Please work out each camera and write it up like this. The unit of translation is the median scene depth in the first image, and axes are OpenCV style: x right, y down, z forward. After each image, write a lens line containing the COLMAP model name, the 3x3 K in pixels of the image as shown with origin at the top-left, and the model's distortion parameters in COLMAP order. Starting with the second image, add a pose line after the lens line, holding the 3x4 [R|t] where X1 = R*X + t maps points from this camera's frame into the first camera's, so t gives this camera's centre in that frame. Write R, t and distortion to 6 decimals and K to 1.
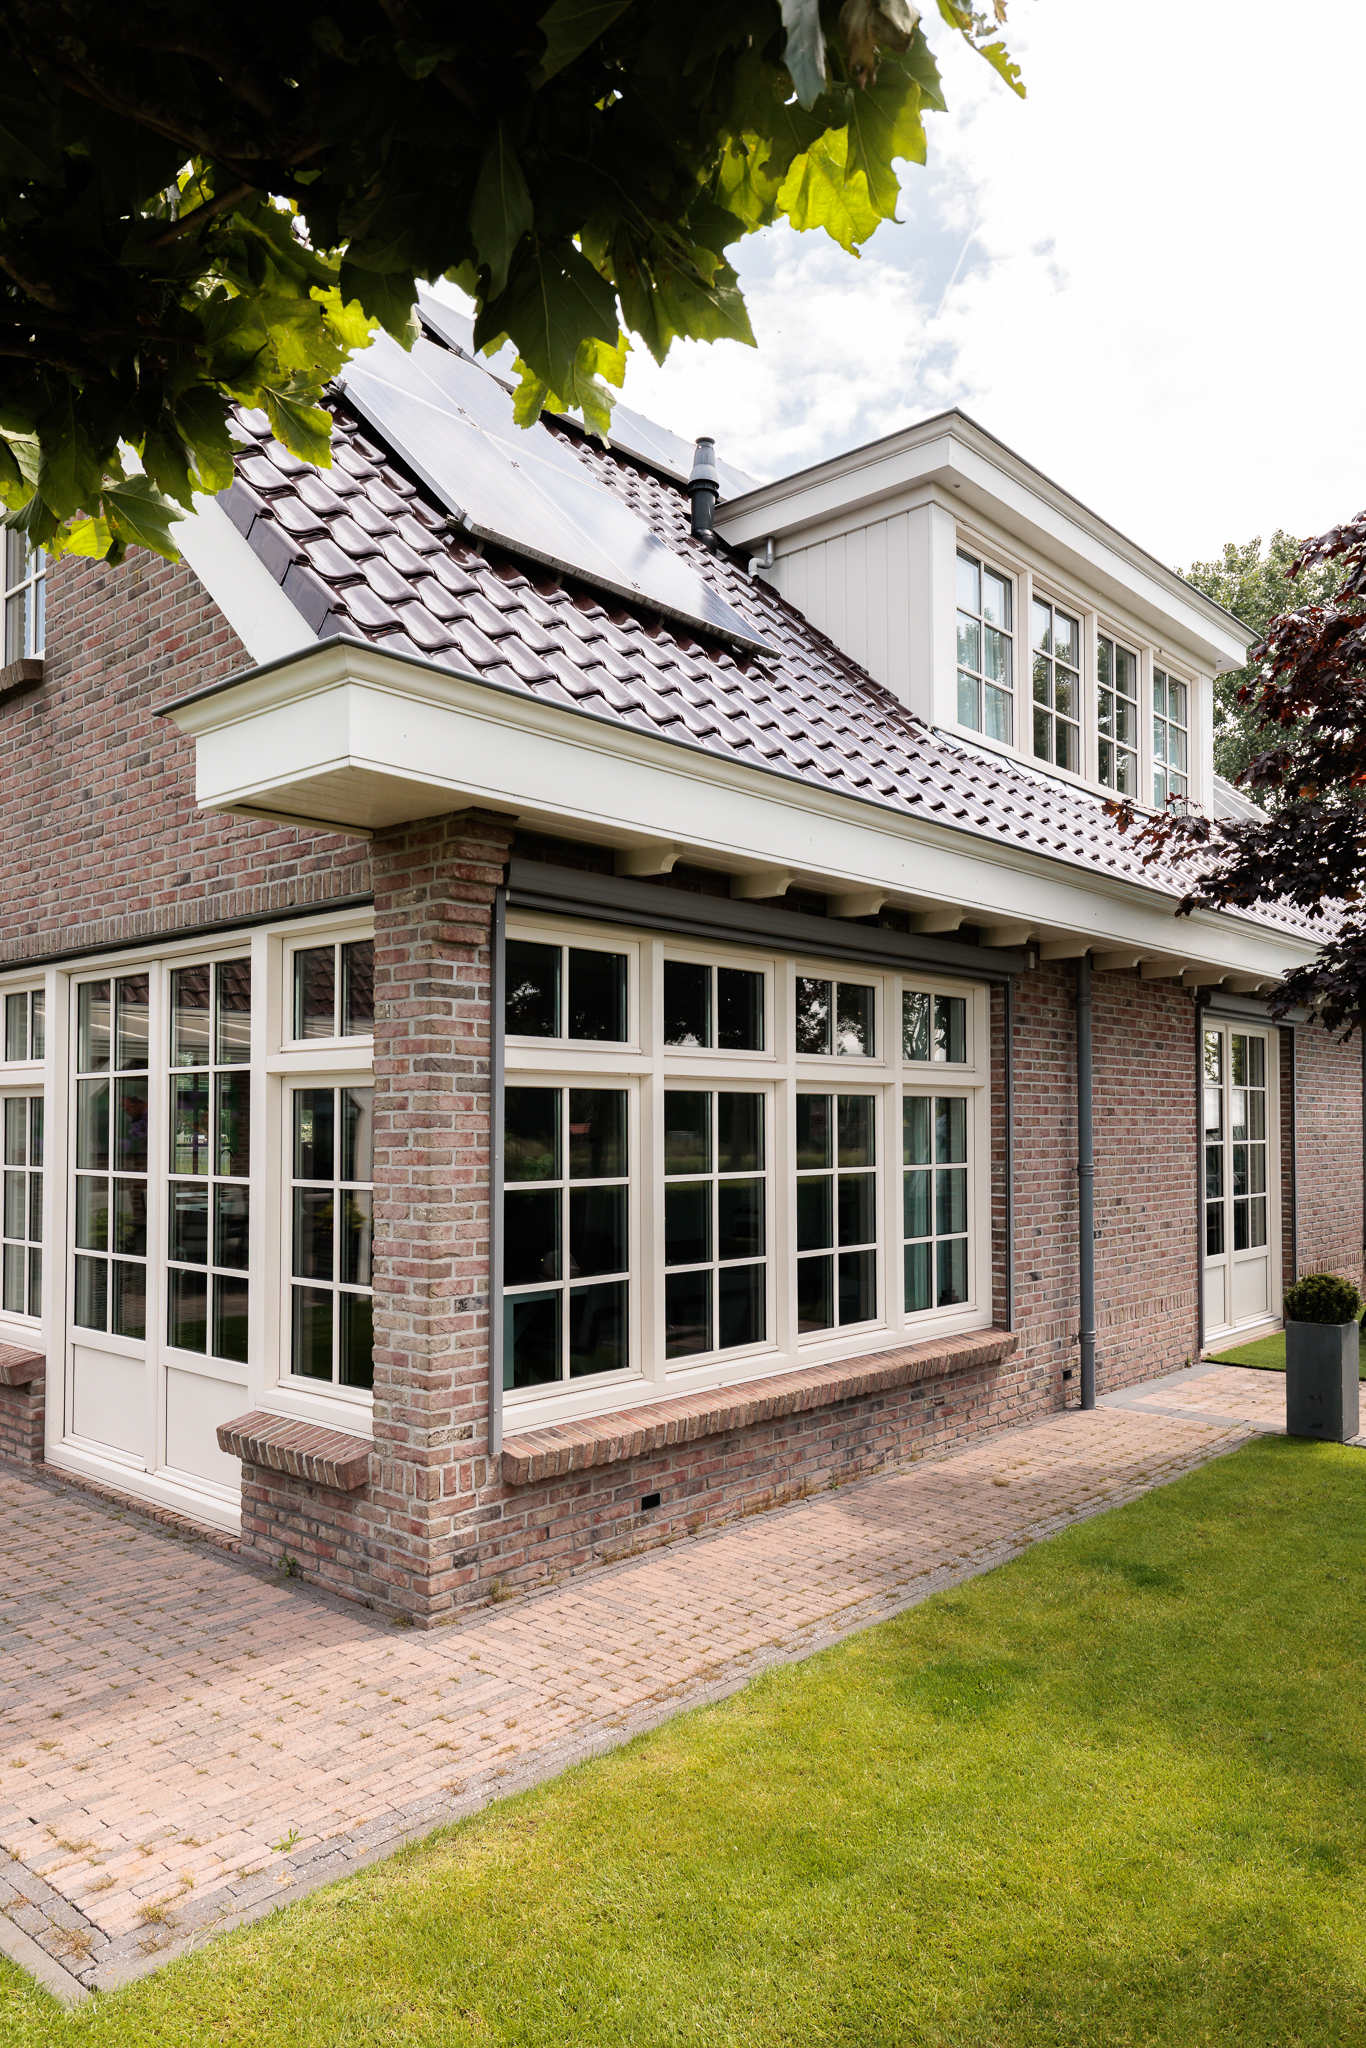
lens RADIAL K [[1329.0, 0, 698.1], [0, 1329.0, 1101.7], [0, 0, 1]] dist [0.014305, -0.009207]
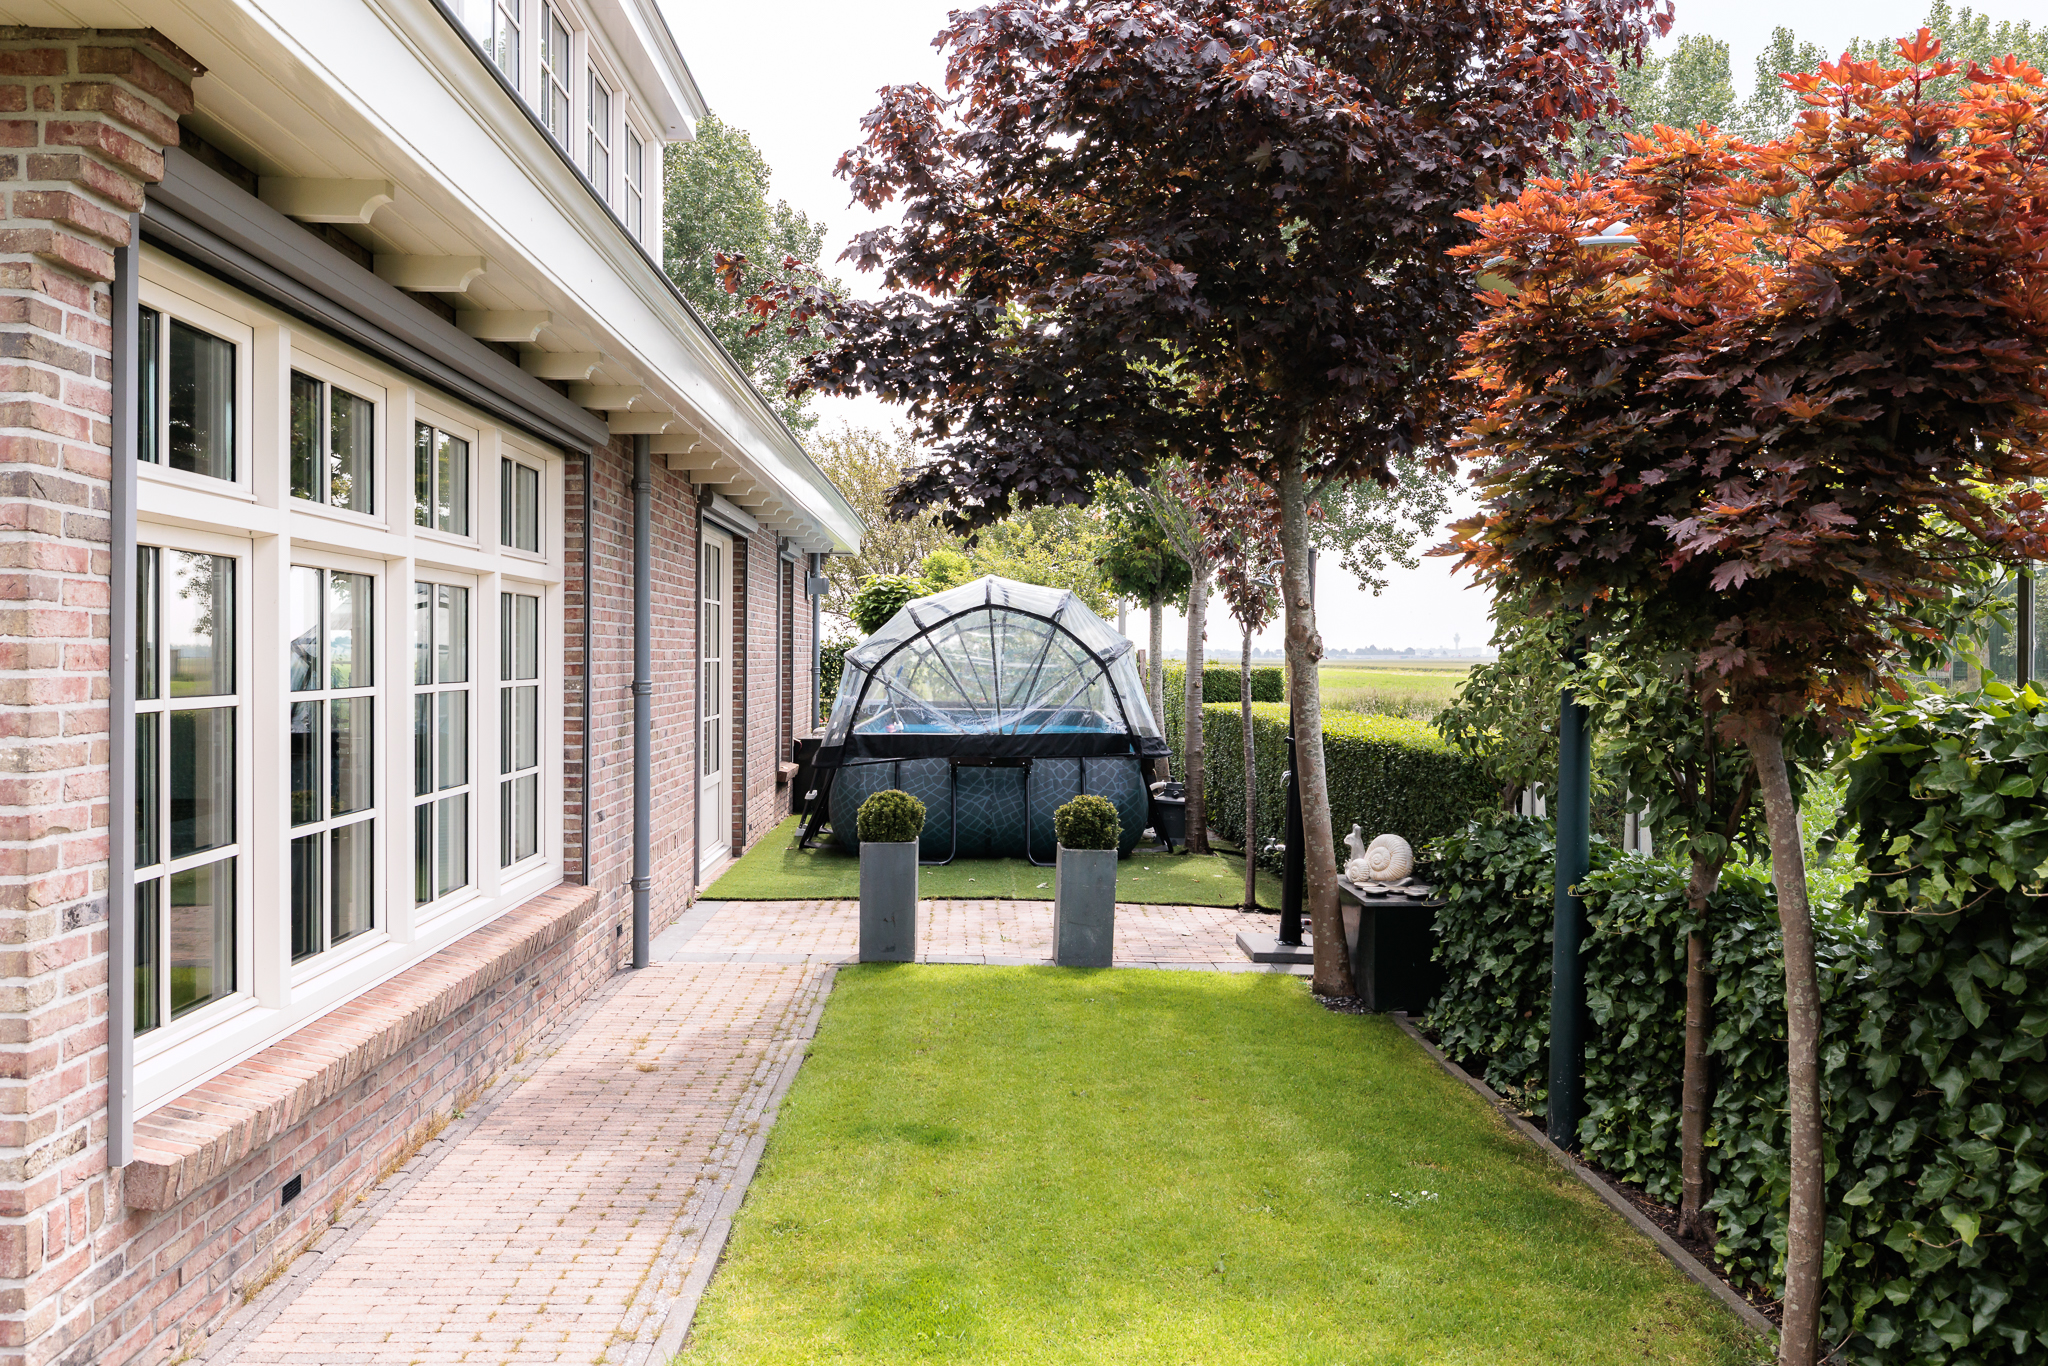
lens RADIAL K [[1466.3, 0, 989.3], [0, 1466.3, 668.3], [0, 0, 1]] dist [0.012753, -0.018987]
pose [[0.733439, 0.000549, 0.679755, -0.281226], [-0.019767, 0.999594, 0.020521, 0.023914], [-0.679467, -0.028488, 0.733152, 0.252268]]
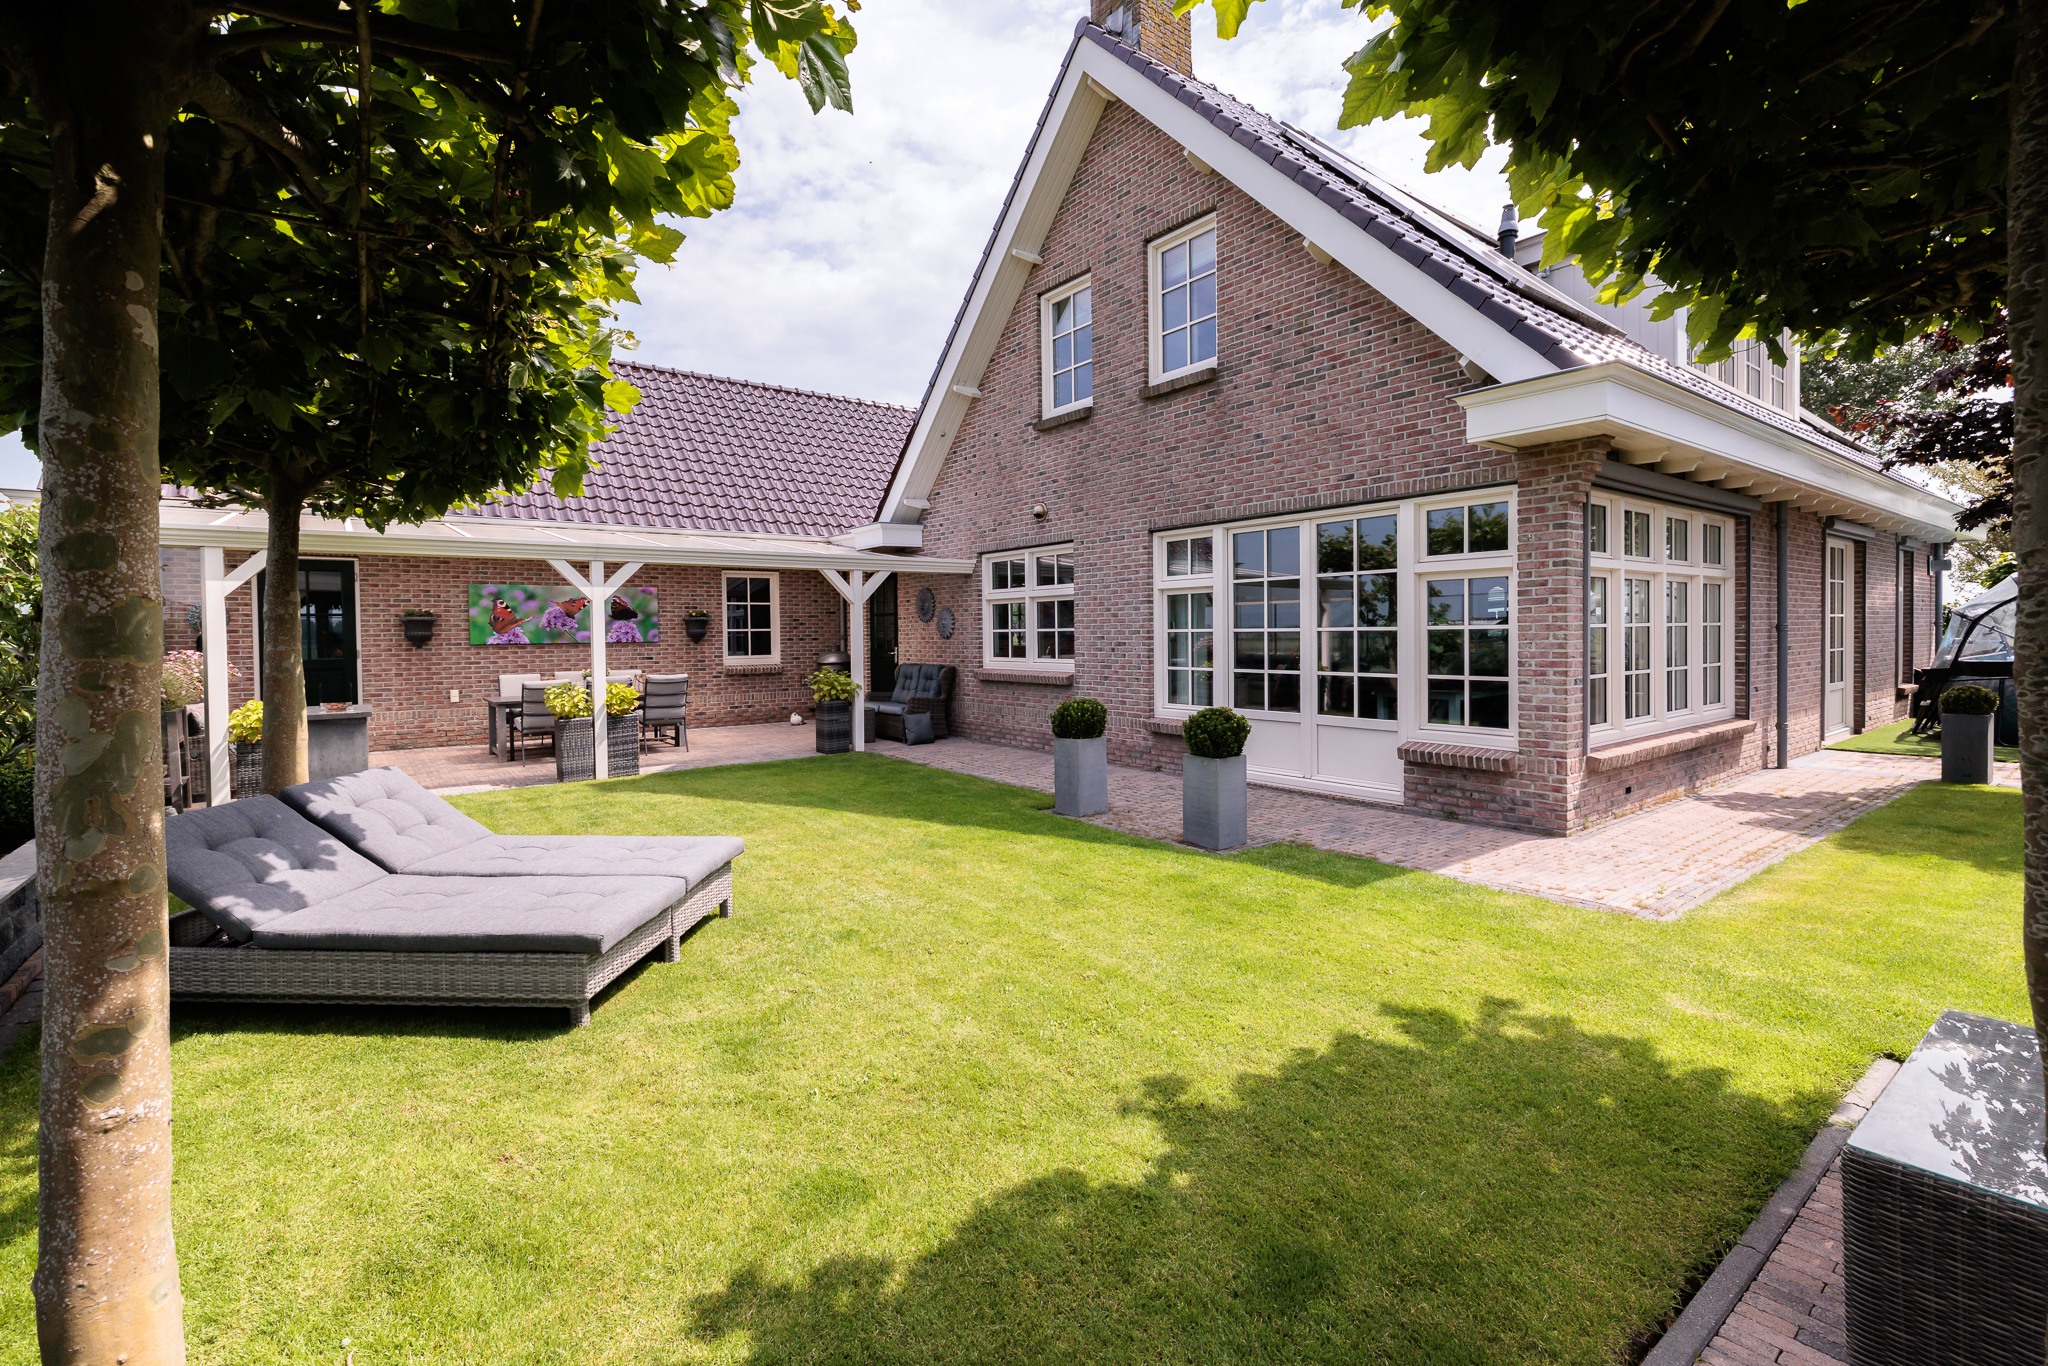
lens RADIAL K [[885.9, 0, 1031.0], [0, 885.9, 649.2], [0, 0, 1]] dist [0.003848, 0.000833]
pose [[0.981808, -0.006956, -0.189749, -0.657631], [0.014184, 0.999223, 0.036762, 0.037114], [0.189346, -0.038785, 0.981144, -0.432032]]
